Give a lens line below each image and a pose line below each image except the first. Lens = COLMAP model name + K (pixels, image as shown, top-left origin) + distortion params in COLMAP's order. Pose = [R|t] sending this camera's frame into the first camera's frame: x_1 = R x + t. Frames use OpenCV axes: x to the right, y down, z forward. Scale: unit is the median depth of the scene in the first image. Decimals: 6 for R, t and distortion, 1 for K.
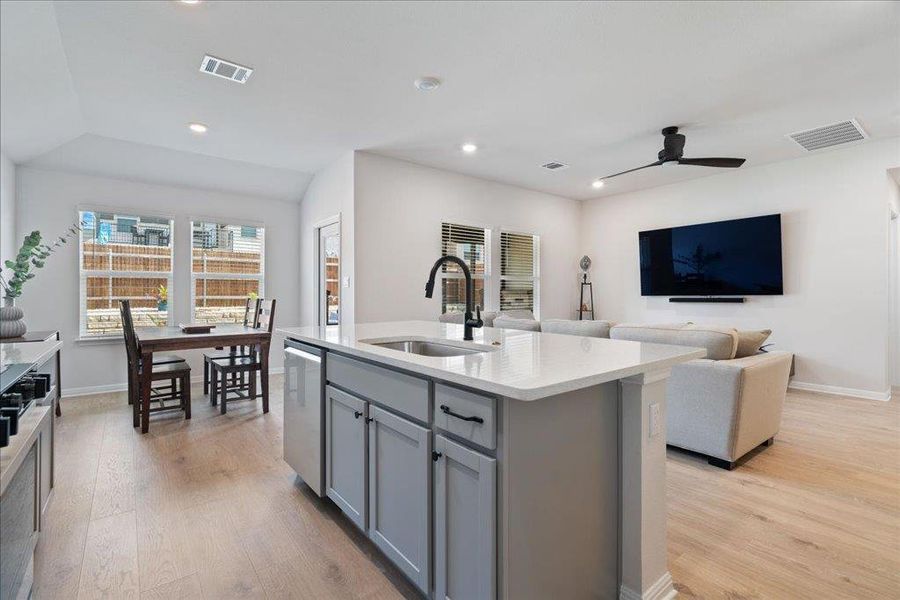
lens RADIAL K [[413.3, 0, 442.8], [0, 413.3, 291.9], [0, 0, 1]] dist [-0.000016, 0.000002]
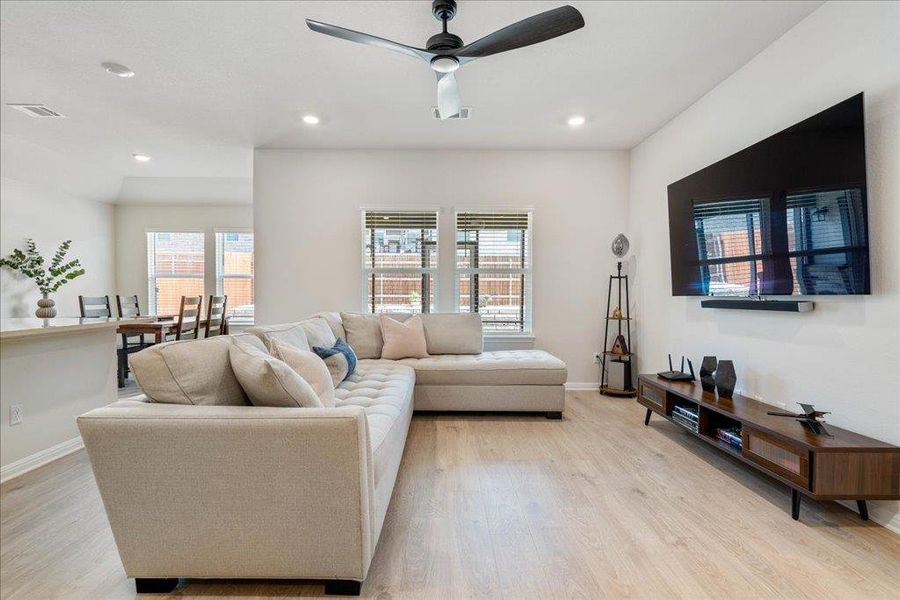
lens RADIAL K [[425.3, 0, 445.2], [0, 425.3, 296.7], [0, 0, 1]] dist [-0.000757, 0.000010]
pose [[0.798125, 0.007563, -0.602444, 0.966326], [-0.001232, 0.999940, 0.010921, 0.007307], [0.602490, -0.007974, 0.798087, 0.550335]]
